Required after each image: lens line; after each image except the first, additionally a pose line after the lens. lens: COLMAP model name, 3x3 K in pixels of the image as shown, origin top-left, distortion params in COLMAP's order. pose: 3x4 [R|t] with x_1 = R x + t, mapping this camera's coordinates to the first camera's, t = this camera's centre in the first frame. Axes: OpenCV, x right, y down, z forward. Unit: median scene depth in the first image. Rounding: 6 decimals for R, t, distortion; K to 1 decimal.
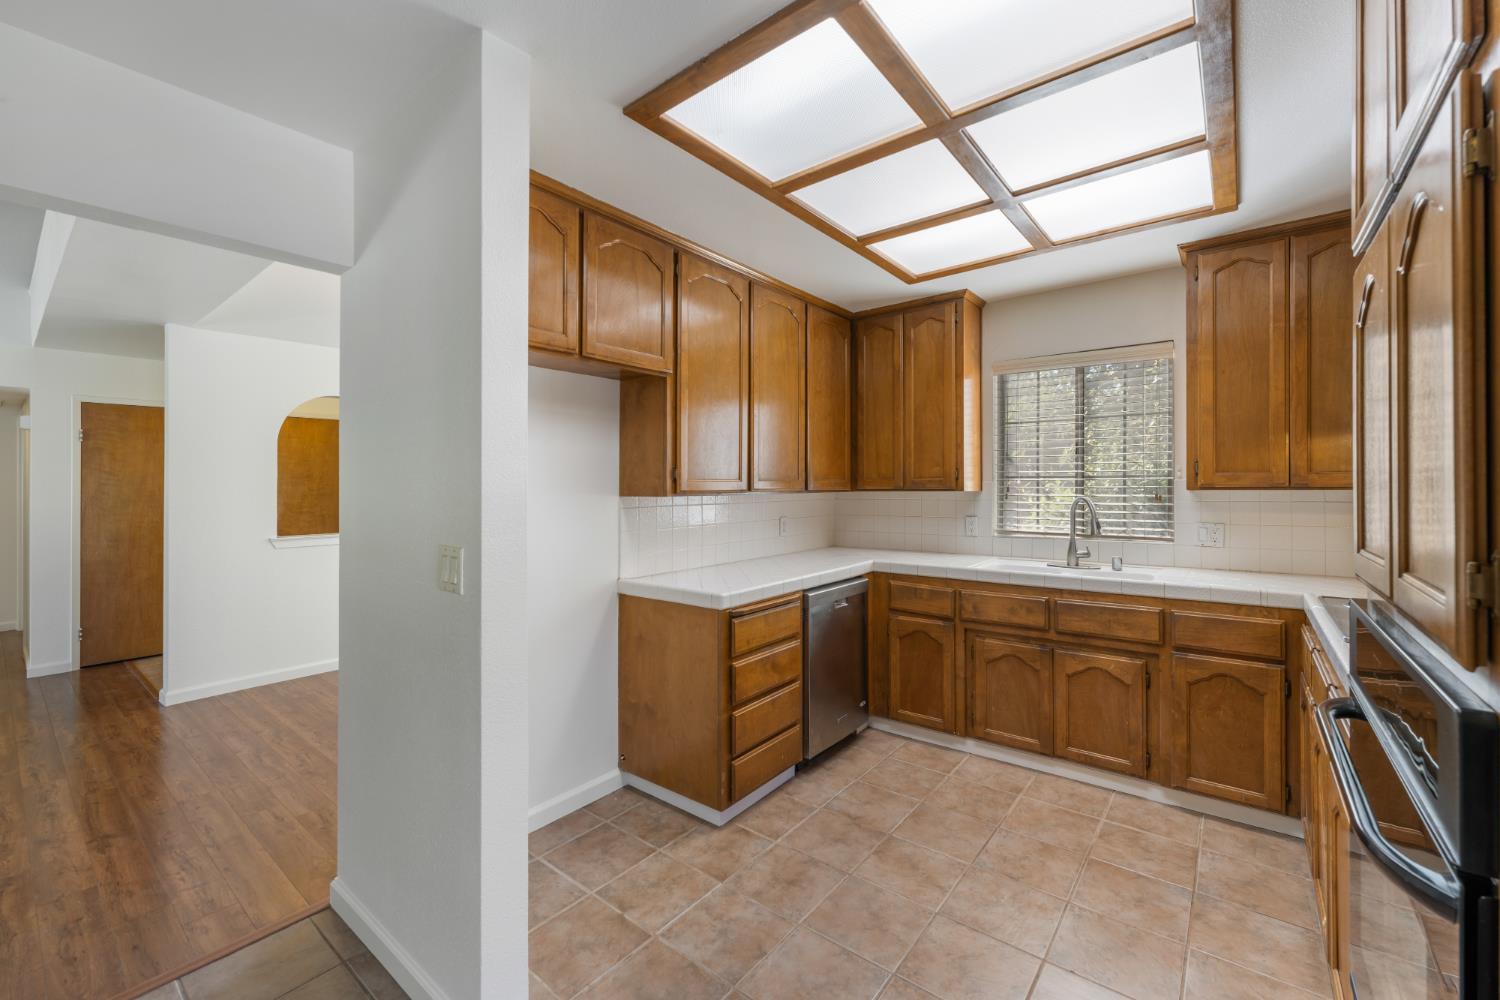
lens RADIAL K [[611.3, 0, 741.8], [0, 611.3, 488.9], [0, 0, 1]] dist [-0.002591, -0.001187]
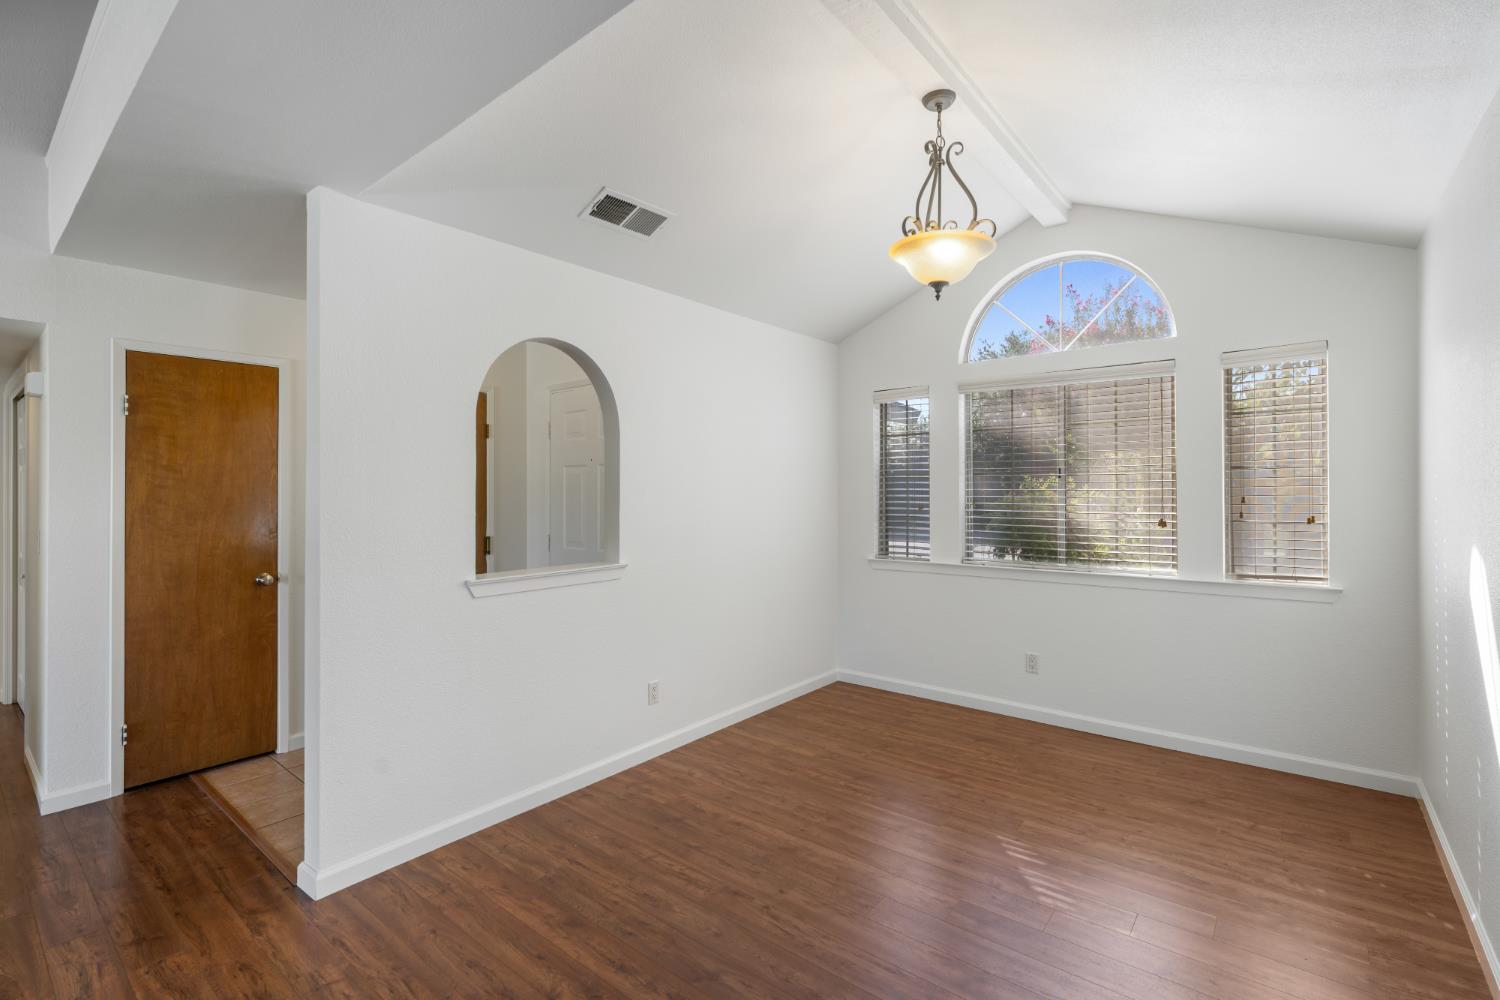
lens RADIAL K [[685.1, 0, 754.6], [0, 685.1, 491.4], [0, 0, 1]] dist [0.000670, -0.000745]
pose [[0.999861, -0.000559, -0.016674, -0.456805], [0.000503, 0.999994, -0.003342, 0.000218], [0.016676, 0.003333, 0.999855, 0.335141]]
